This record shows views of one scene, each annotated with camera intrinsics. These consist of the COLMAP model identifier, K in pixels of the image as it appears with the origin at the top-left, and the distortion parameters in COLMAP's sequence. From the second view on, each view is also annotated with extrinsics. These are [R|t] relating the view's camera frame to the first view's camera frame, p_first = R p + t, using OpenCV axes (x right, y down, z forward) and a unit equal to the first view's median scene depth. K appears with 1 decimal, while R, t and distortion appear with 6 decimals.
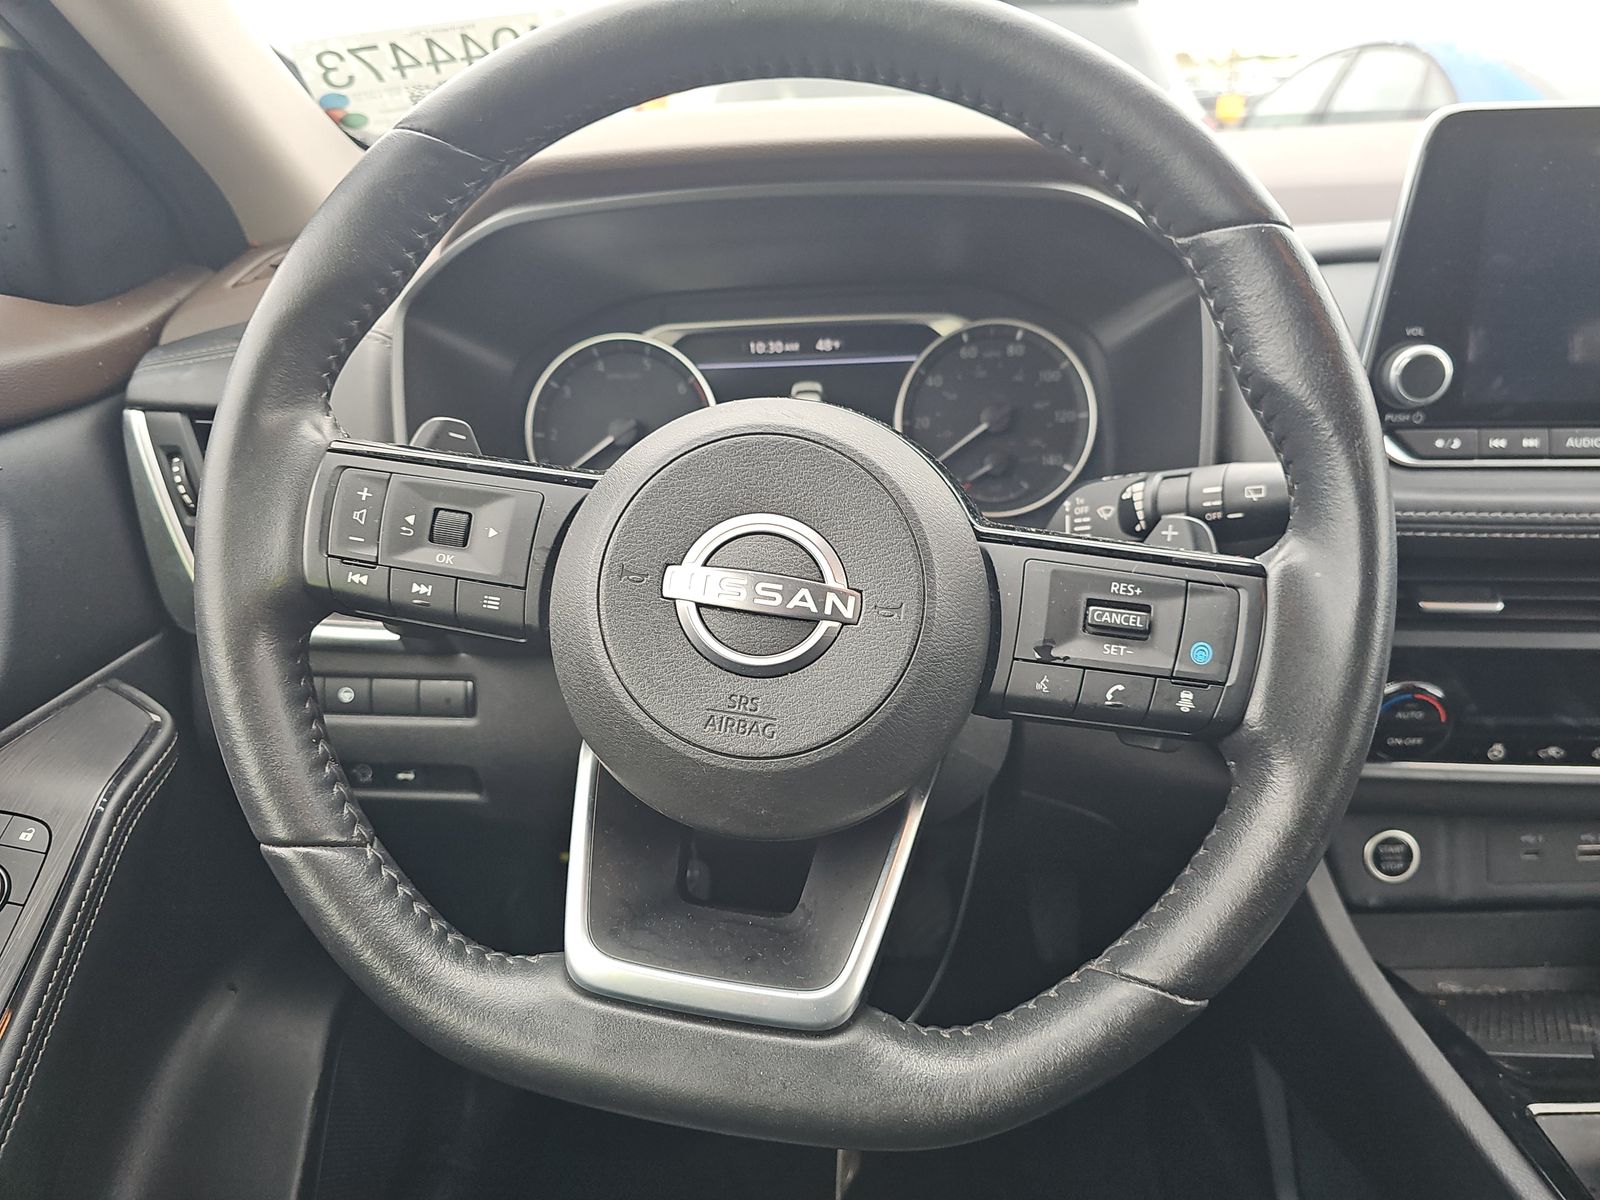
lens RADIAL K [[1069.4, 0, 795.2], [0, 1069.4, 609.9], [0, 0, 1]] dist [0.016419, -0.026959]
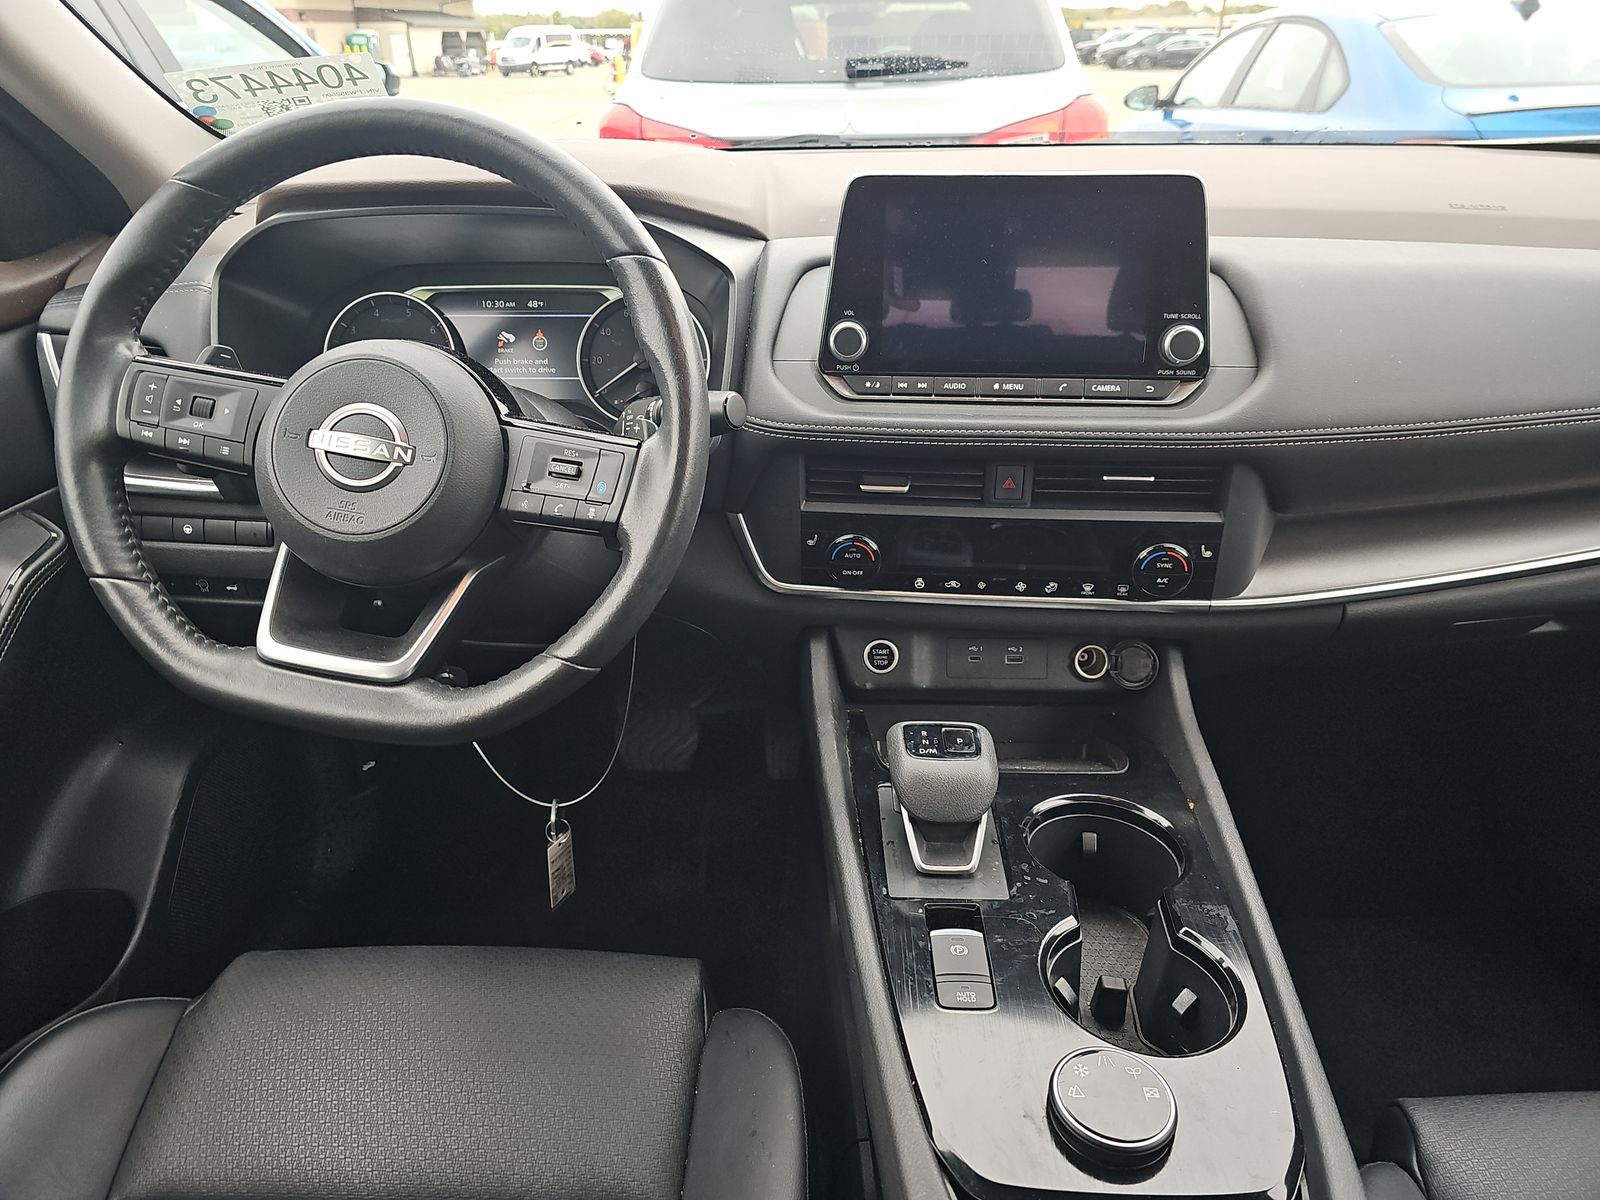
lens RADIAL K [[1069.4, 0, 811.4], [0, 1069.4, 592.5], [0, 0, 1]] dist [0.016419, -0.026959]
pose [[0.999269, 0.031081, 0.022237, 0.652068], [-0.031884, 0.998816, 0.036738, 0.131236], [-0.021069, -0.037420, 0.999077, -0.800609]]
